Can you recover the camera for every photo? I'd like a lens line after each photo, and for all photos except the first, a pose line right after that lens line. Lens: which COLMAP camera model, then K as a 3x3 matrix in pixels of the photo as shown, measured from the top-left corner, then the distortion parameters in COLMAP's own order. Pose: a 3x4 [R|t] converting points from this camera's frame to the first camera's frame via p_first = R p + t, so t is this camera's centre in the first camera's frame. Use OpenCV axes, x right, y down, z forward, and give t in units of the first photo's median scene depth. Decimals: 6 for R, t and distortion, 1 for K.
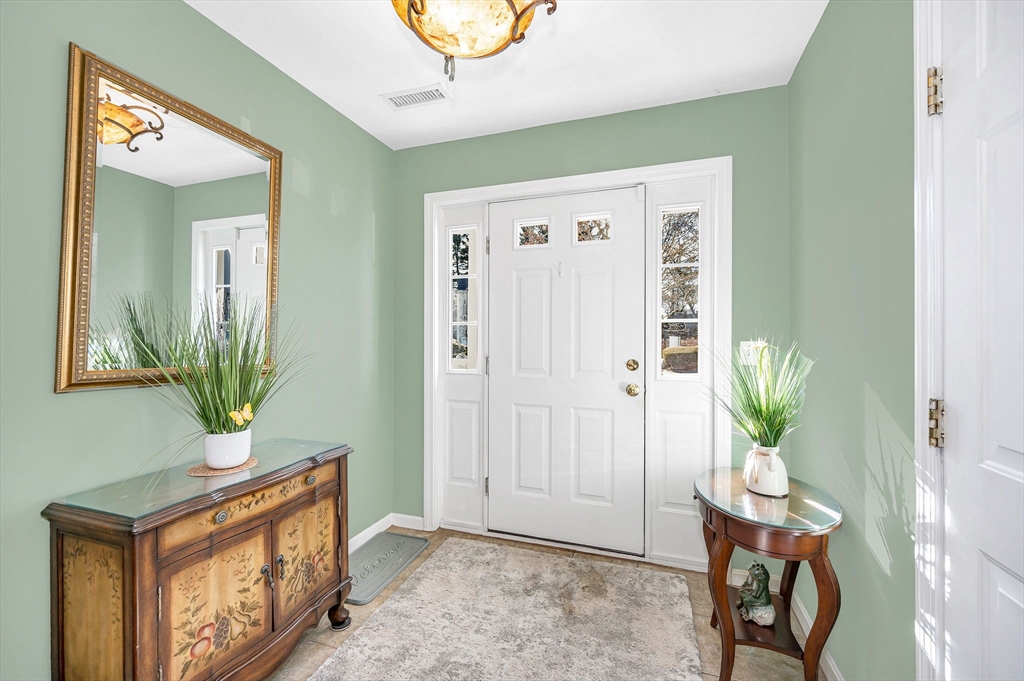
lens RADIAL K [[420.3, 0, 507.4], [0, 420.3, 335.7], [0, 0, 1]] dist [-0.000112, 0.000126]
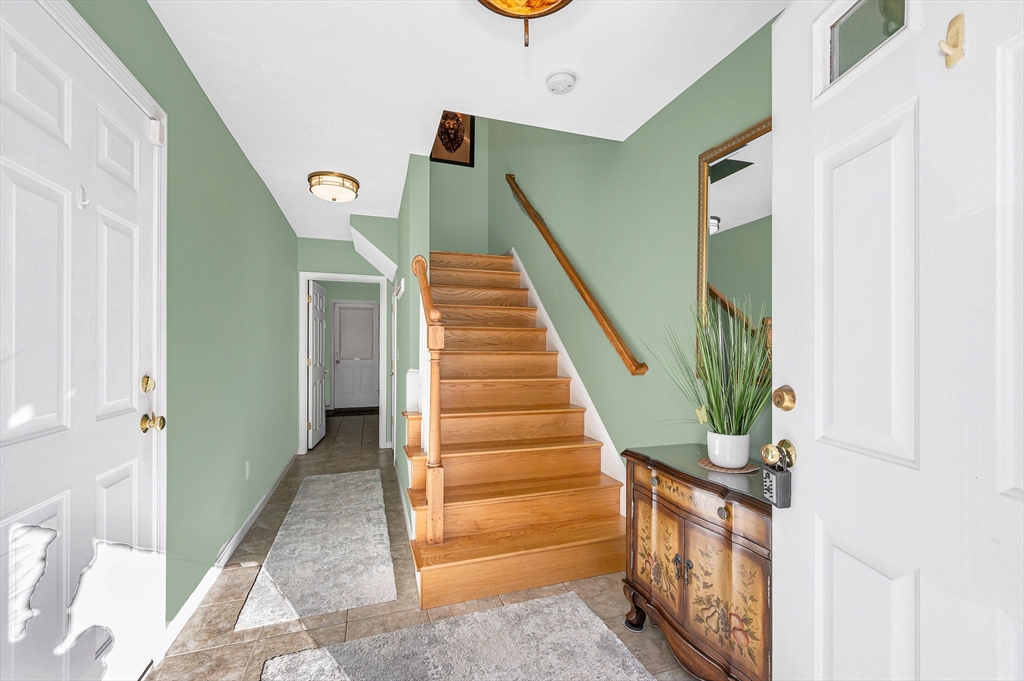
lens RADIAL K [[420.3, 0, 507.4], [0, 420.3, 335.7], [0, 0, 1]] dist [-0.000112, 0.000126]
pose [[-0.782456, -0.020682, -0.622362, 0.459550], [-0.002386, 0.999541, -0.030216, 0.019366], [0.622701, -0.022158, -0.782146, 1.619879]]
